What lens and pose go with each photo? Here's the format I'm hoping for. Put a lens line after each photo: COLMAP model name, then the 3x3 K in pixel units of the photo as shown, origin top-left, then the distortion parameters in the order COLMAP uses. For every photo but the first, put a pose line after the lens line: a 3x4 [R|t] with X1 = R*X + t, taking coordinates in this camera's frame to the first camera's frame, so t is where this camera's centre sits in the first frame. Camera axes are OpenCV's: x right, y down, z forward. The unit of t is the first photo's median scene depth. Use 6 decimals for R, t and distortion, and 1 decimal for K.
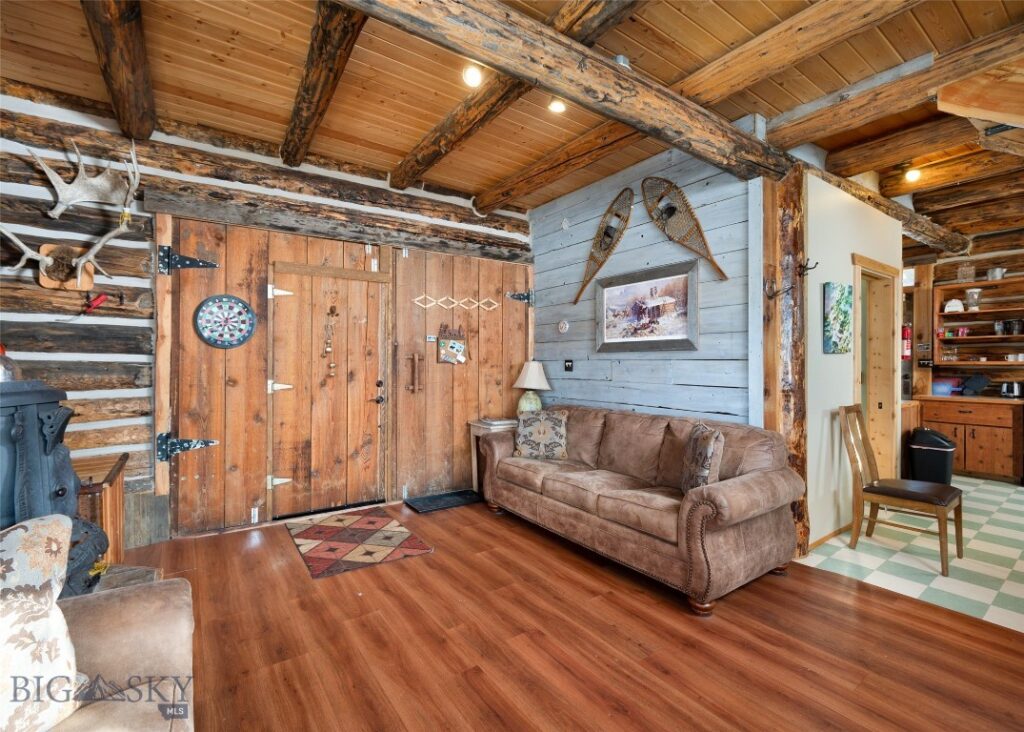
lens RADIAL K [[443.3, 0, 486.1], [0, 443.3, 365.4], [0, 0, 1]] dist [-0.001196, -0.003121]
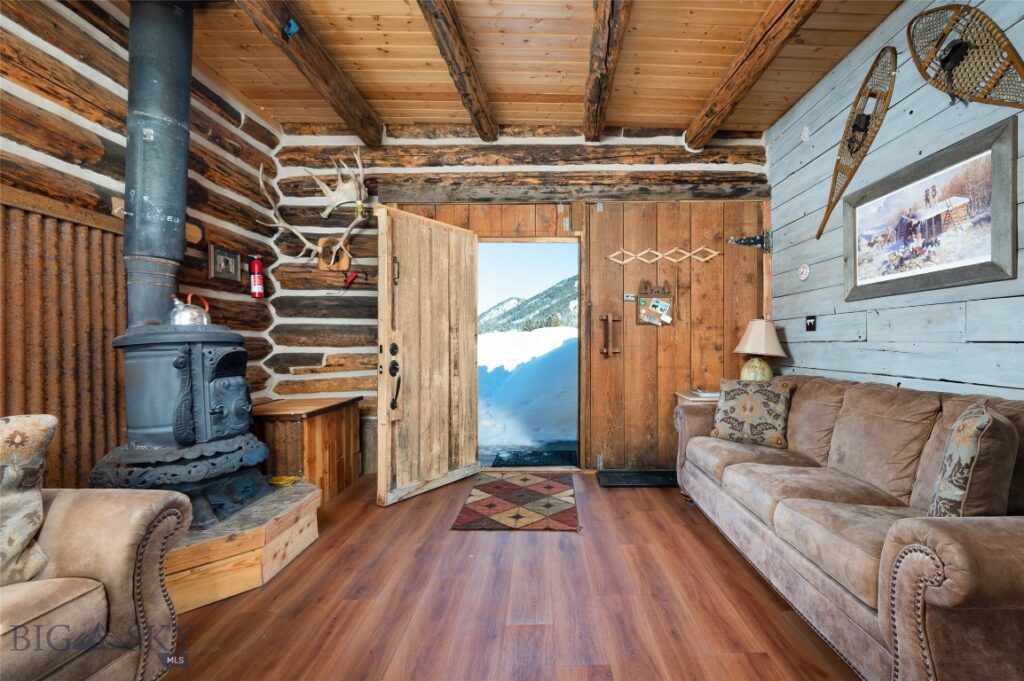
lens RADIAL K [[422.4, 0, 558.0], [0, 422.4, 342.8], [0, 0, 1]] dist [-0.001236, 0.000138]
pose [[0.851428, -0.003815, -0.524458, 0.234752], [0.000527, 0.999979, -0.006419, 0.043689], [0.524472, 0.005189, 0.851412, 0.215815]]
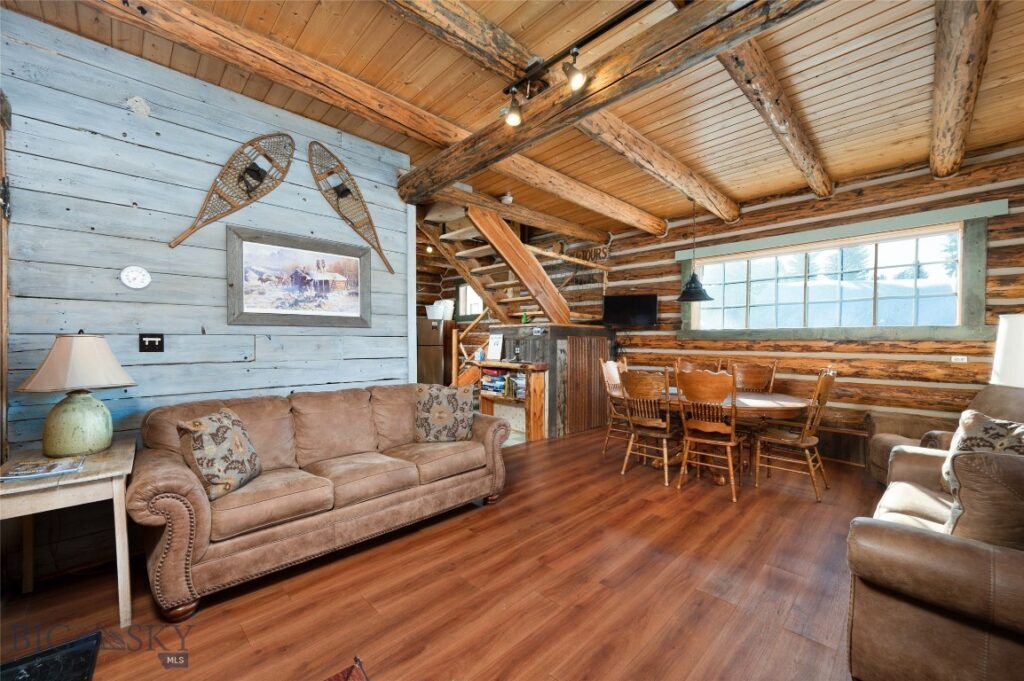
lens RADIAL K [[410.8, 0, 506.8], [0, 410.8, 346.1], [0, 0, 1]] dist [-0.002345, -0.000101]
pose [[-0.181987, -0.016686, 0.983159, -0.555521], [0.005601, 0.999822, 0.018006, -0.003313], [-0.983285, 0.008783, -0.181861, 0.741430]]
